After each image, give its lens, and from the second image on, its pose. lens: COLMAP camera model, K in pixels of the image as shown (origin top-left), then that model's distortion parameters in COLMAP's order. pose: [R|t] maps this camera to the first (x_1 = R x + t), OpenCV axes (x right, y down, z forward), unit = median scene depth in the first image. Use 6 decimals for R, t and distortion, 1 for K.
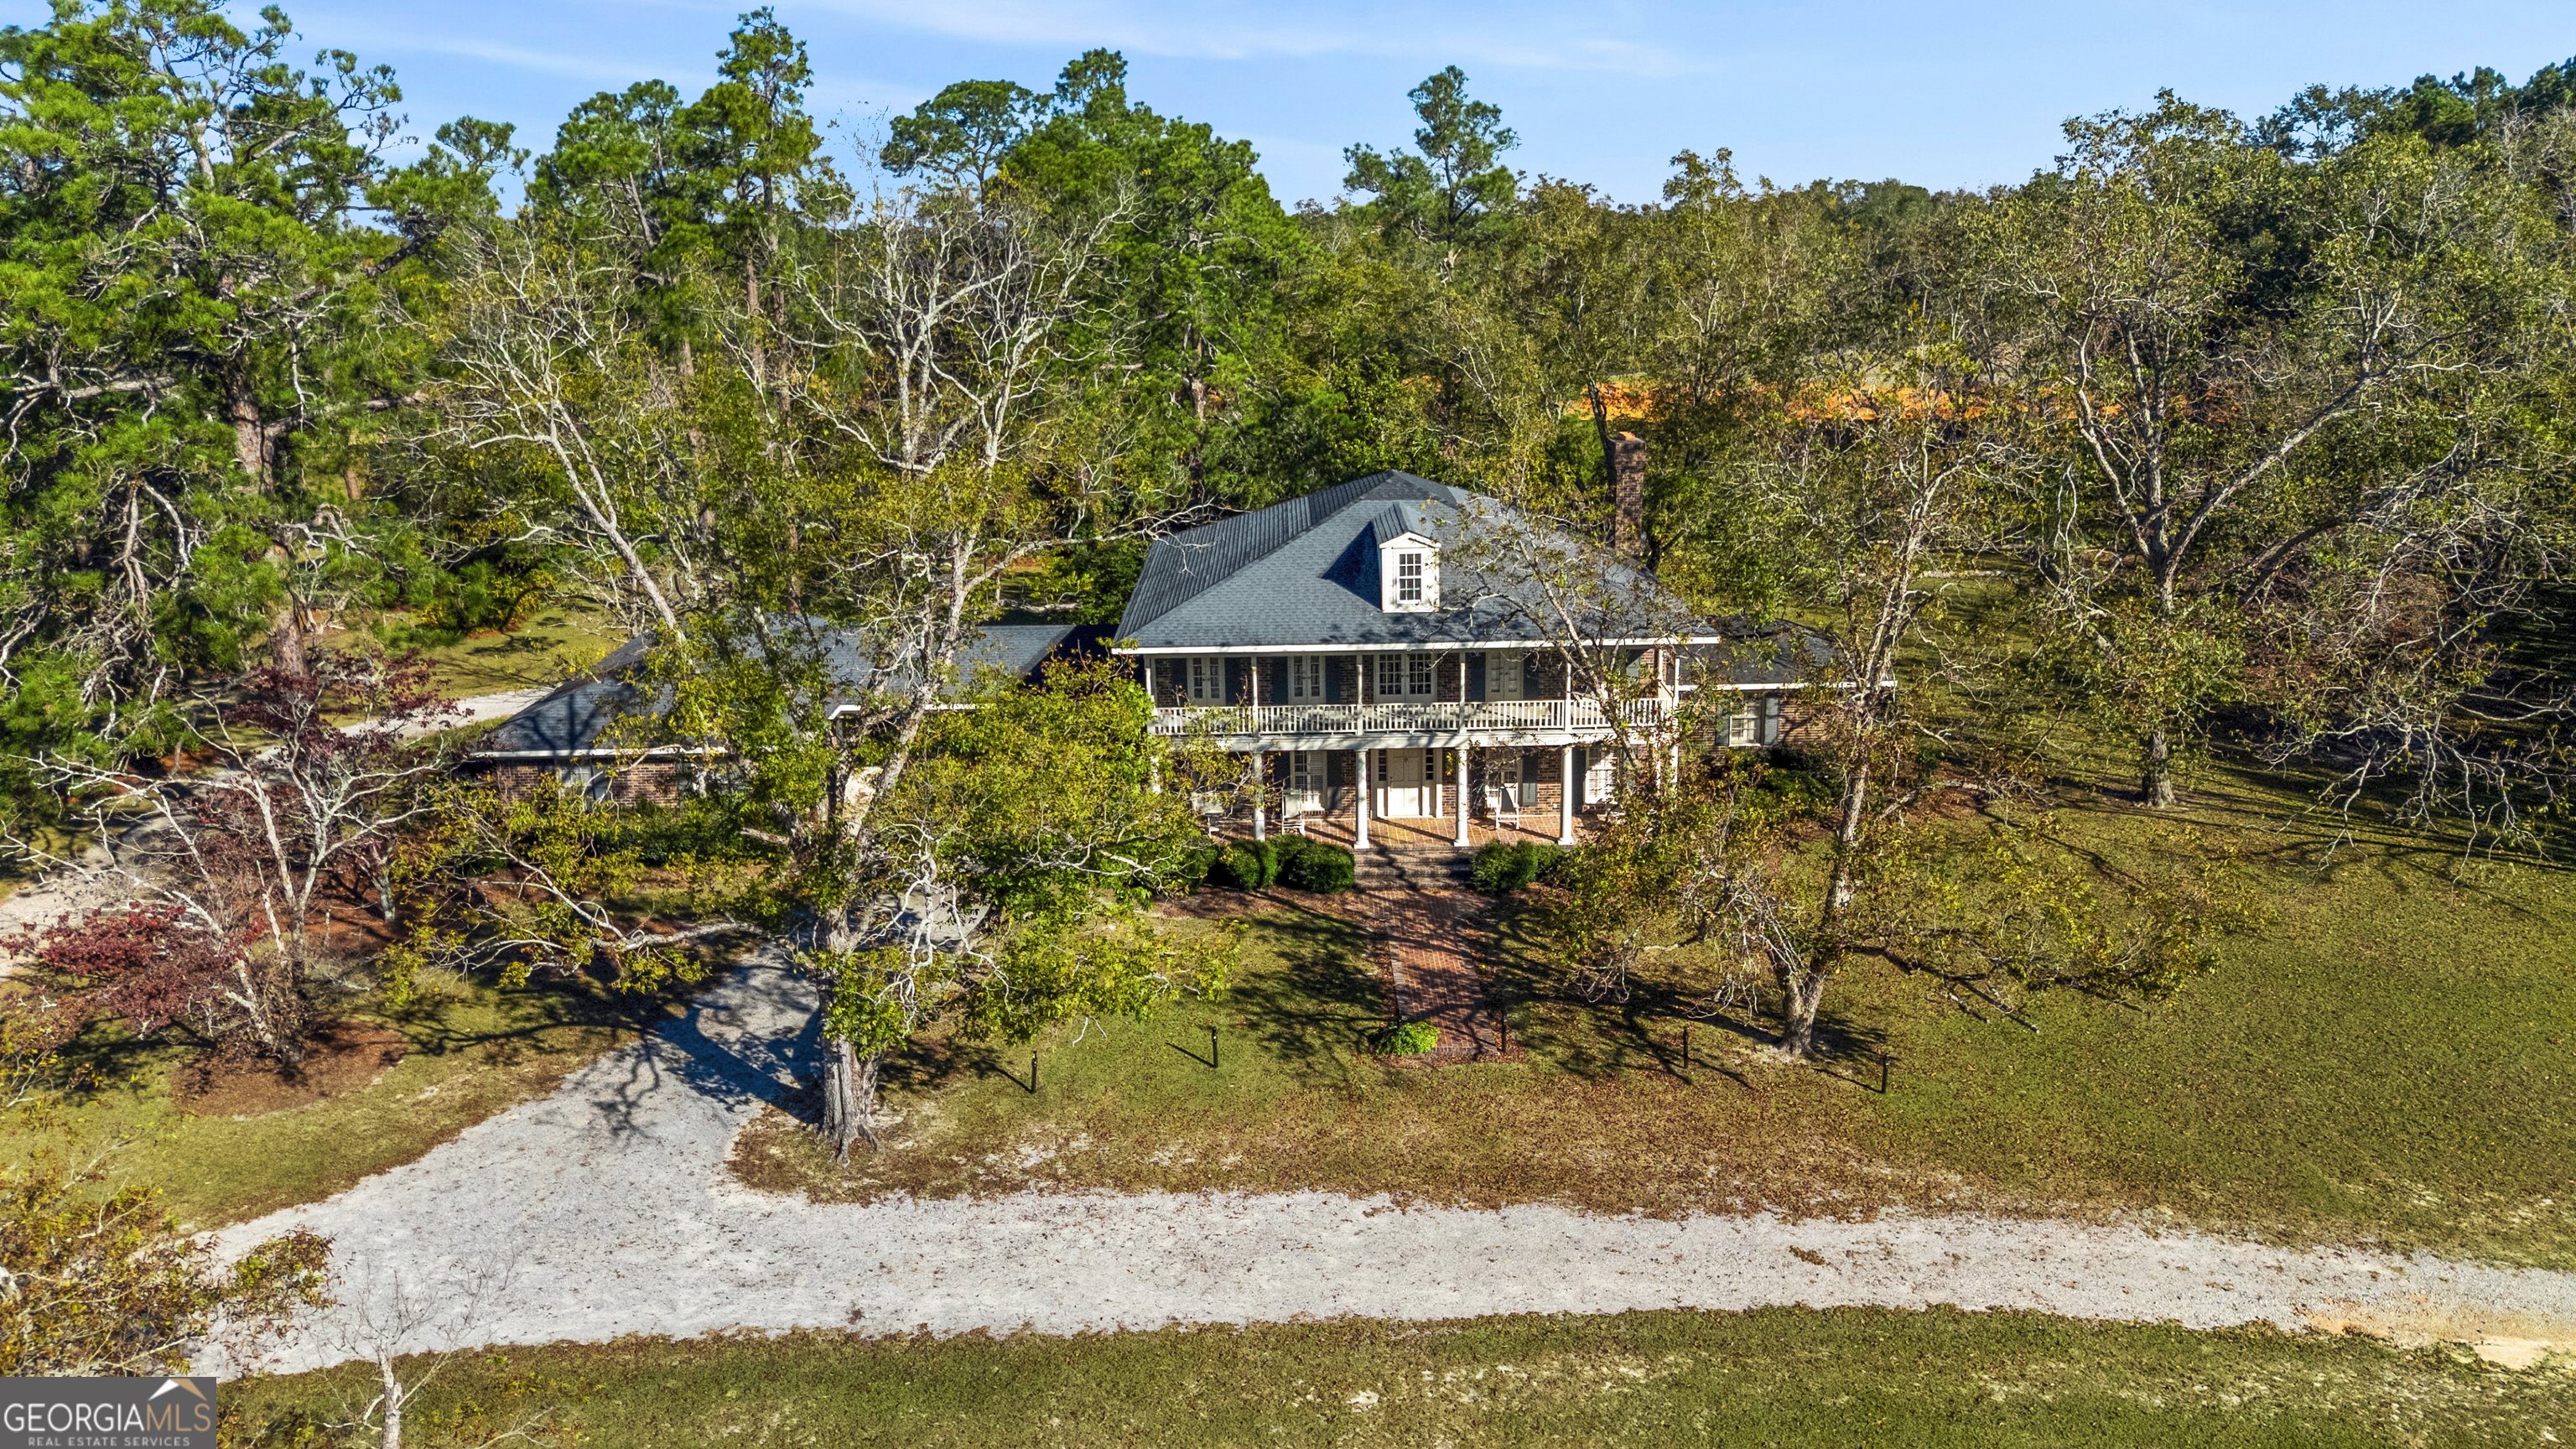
lens RADIAL K [[1899.8, 0, 1288.0], [0, 1899.8, 744.2], [0, 0, 1]] dist [0.057557, -0.047964]
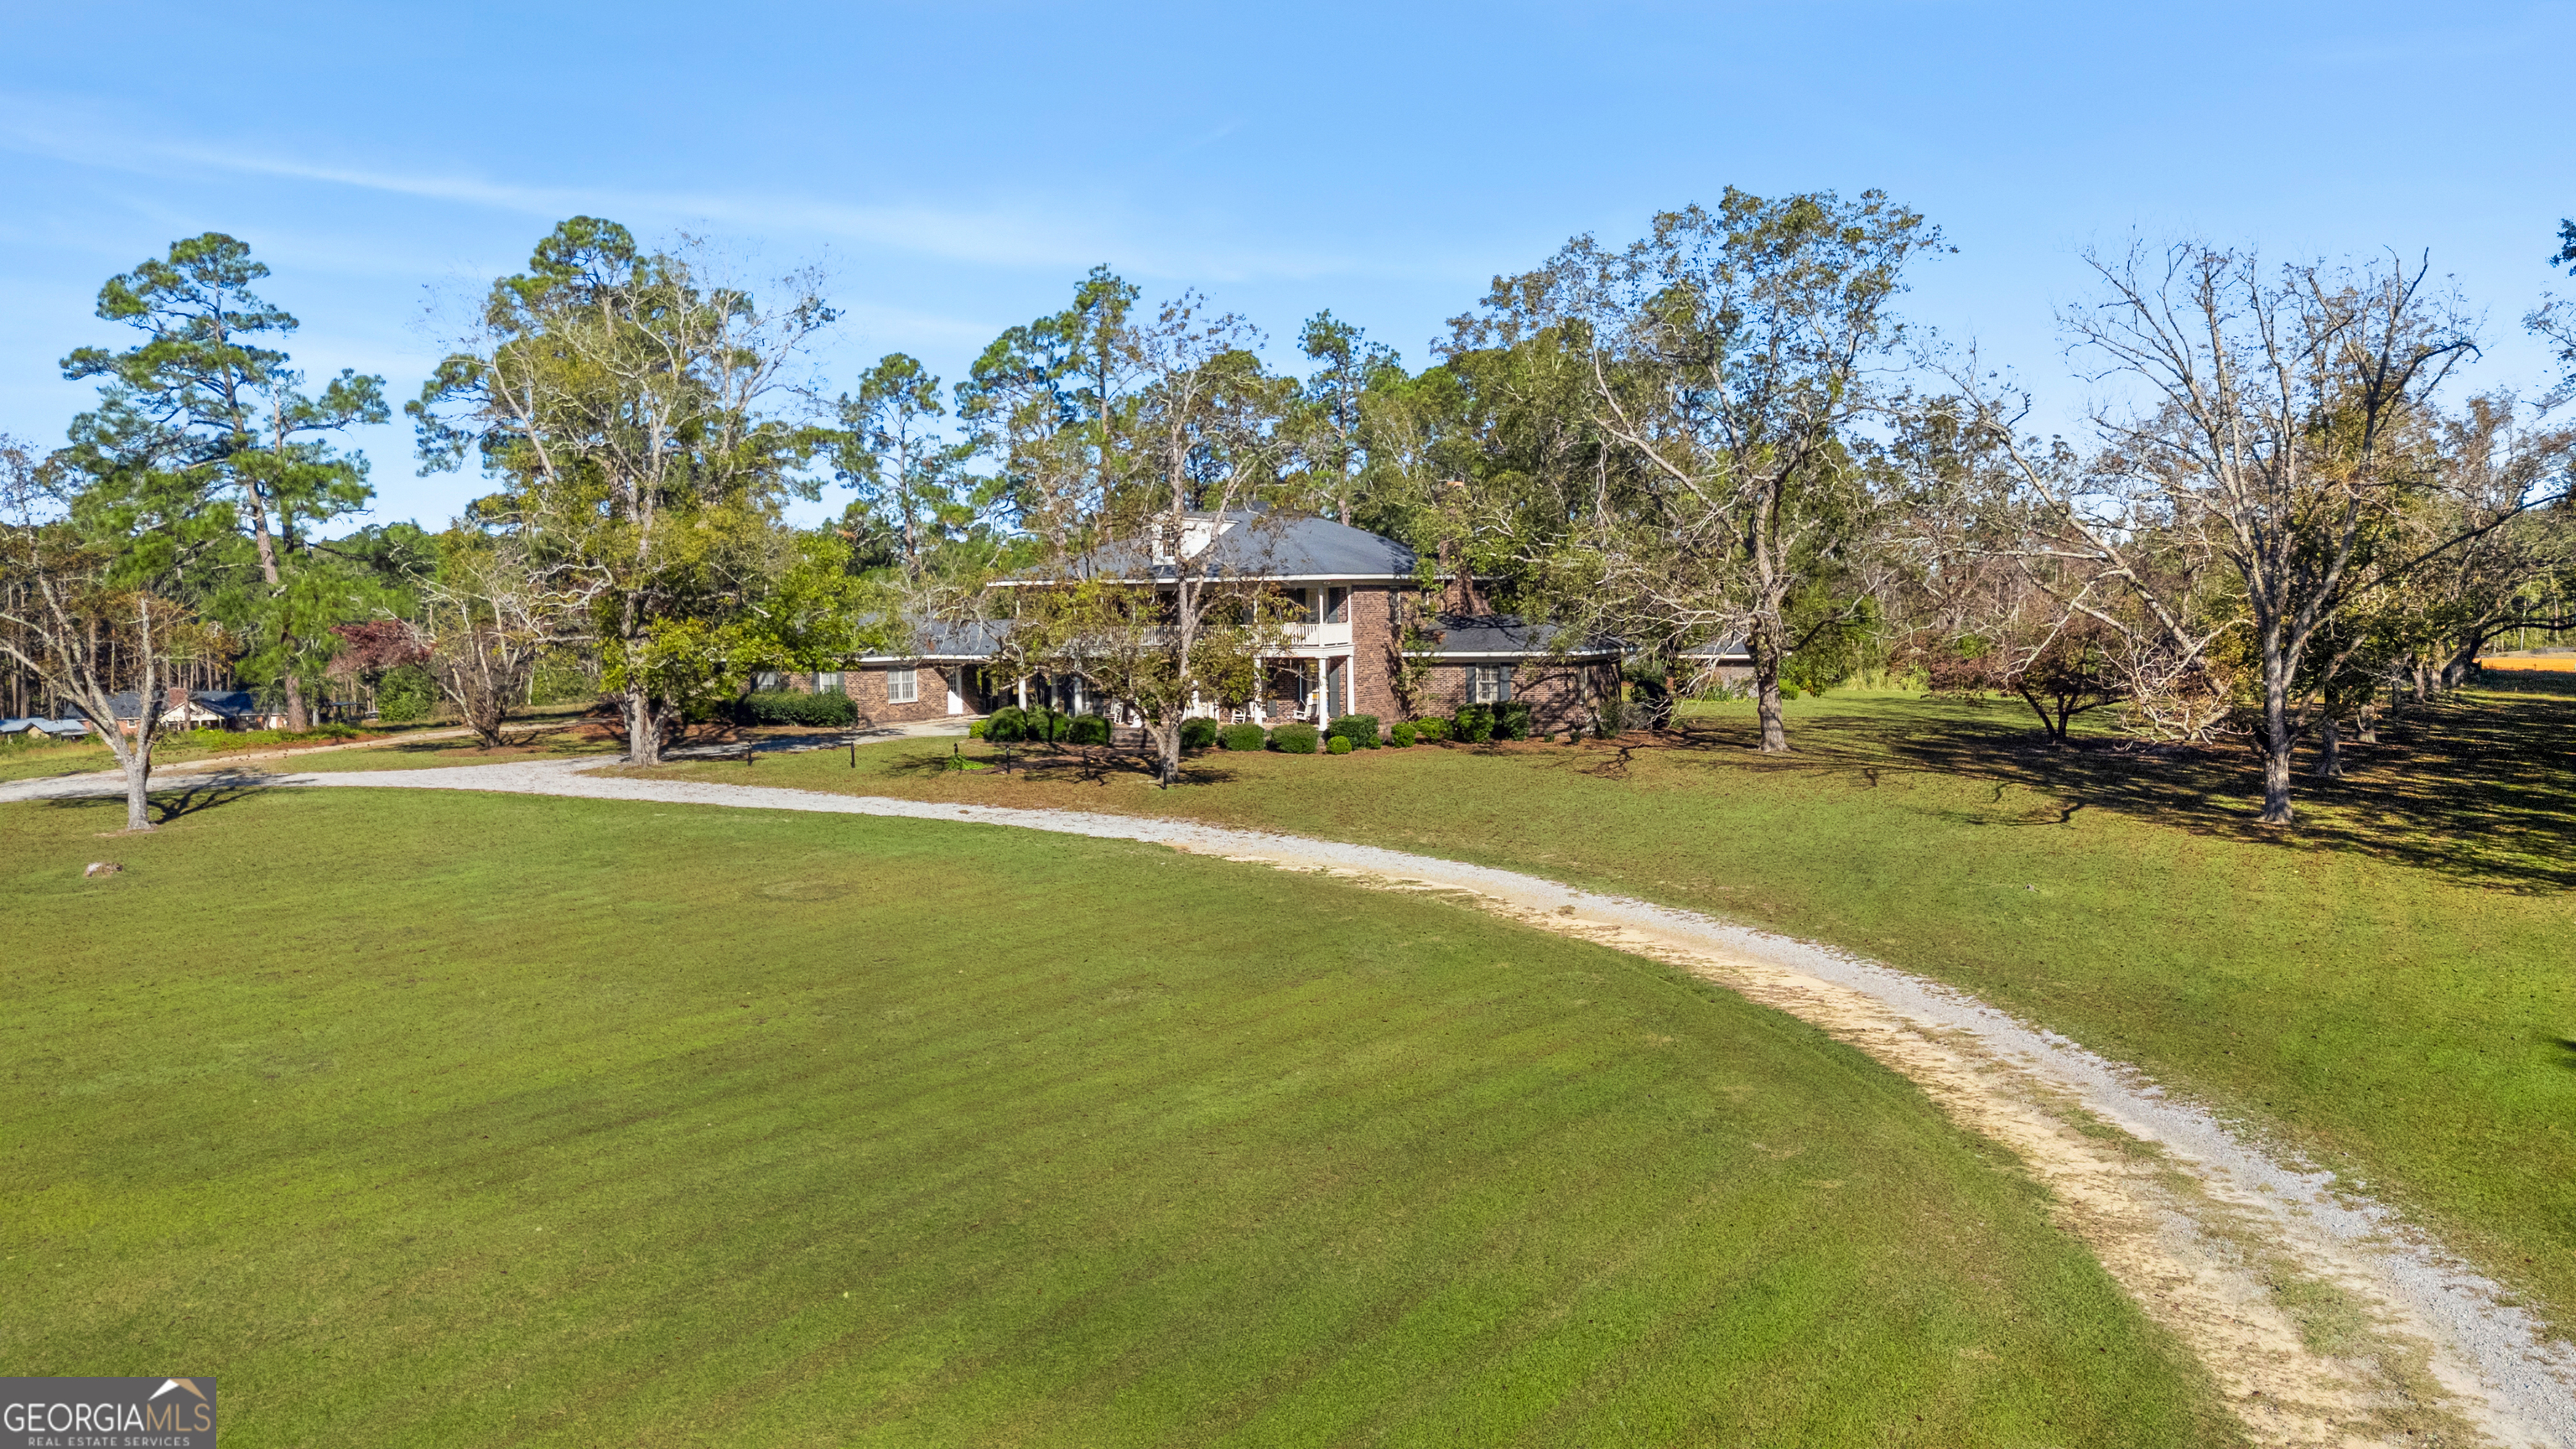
lens RADIAL K [[1899.8, 0, 1288.0], [0, 1899.8, 744.2], [0, 0, 1]] dist [0.057557, -0.047964]
pose [[0.870526, 0.038837, -0.490588, 1.076147], [-0.127516, 0.980635, -0.148640, 0.337366], [0.475315, 0.191953, 0.858621, -0.240699]]
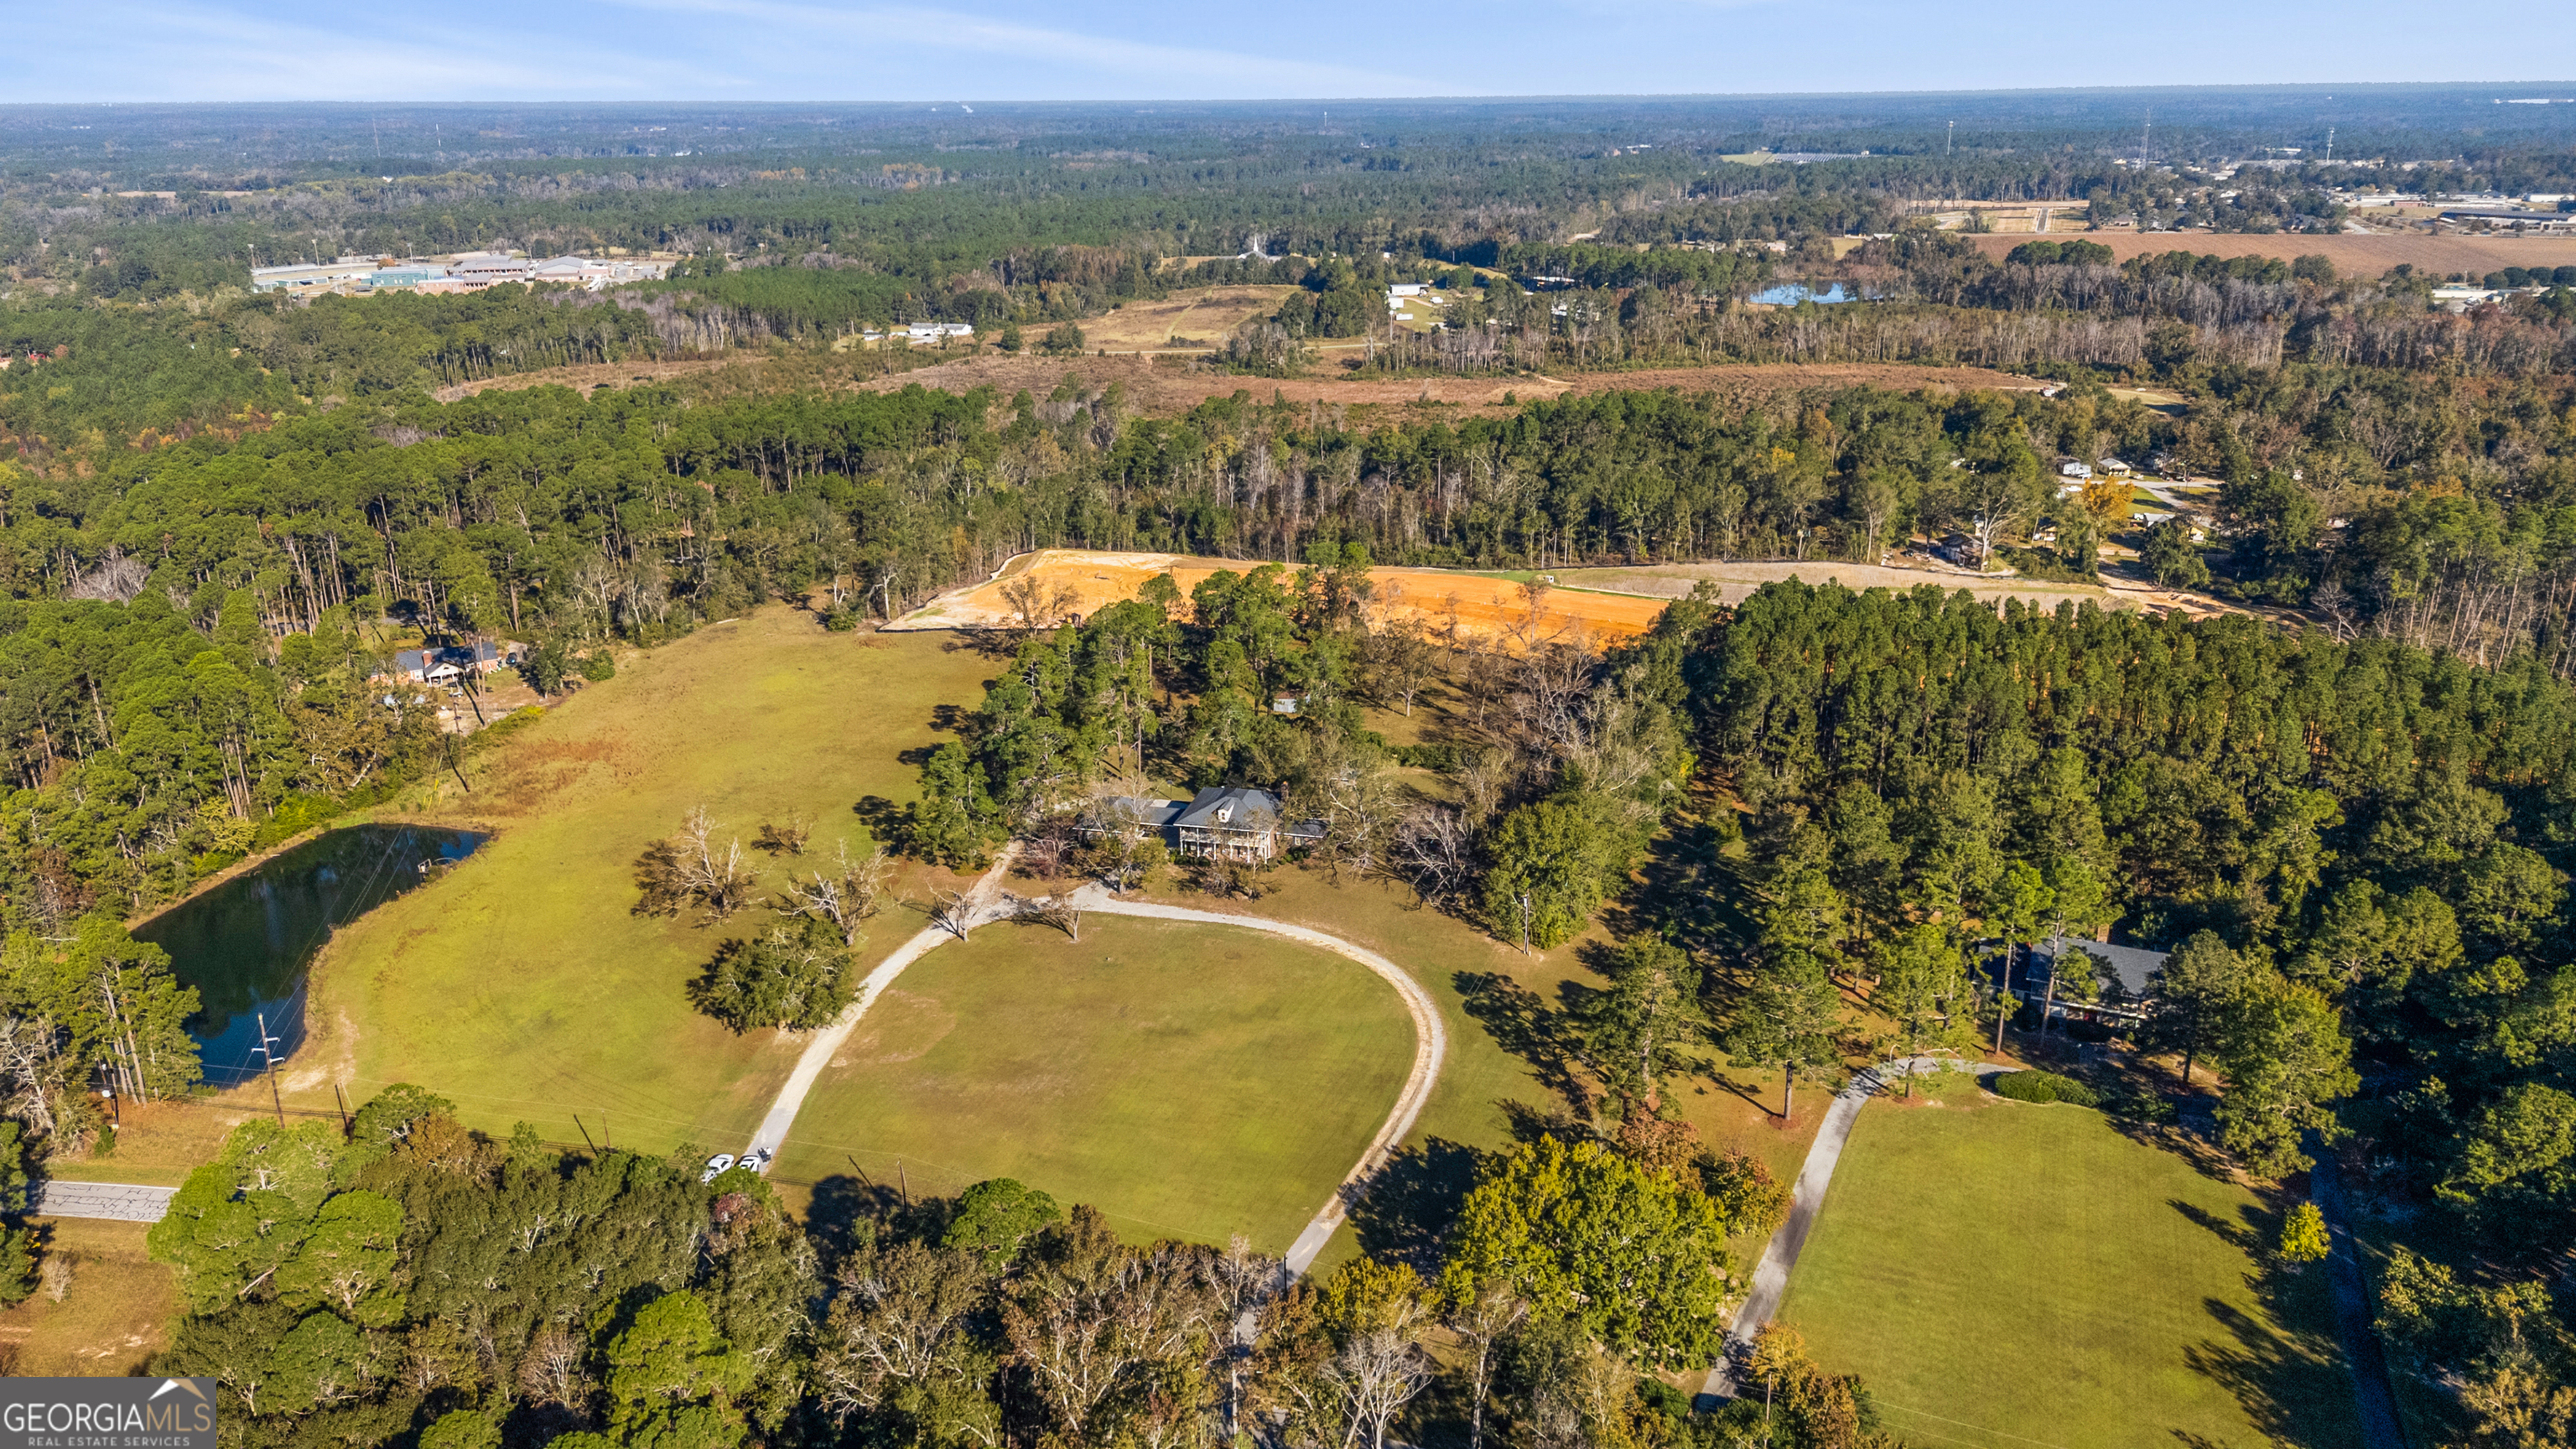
lens RADIAL K [[1899.8, 0, 1258.8], [0, 1899.8, 726.1], [0, 0, 1]] dist [0.097165, -0.000233]
pose [[0.966147, 0.083795, -0.244003, 2.000508], [-0.067161, 0.994864, 0.075727, -1.030365], [0.249096, -0.056776, 0.966813, -5.906067]]
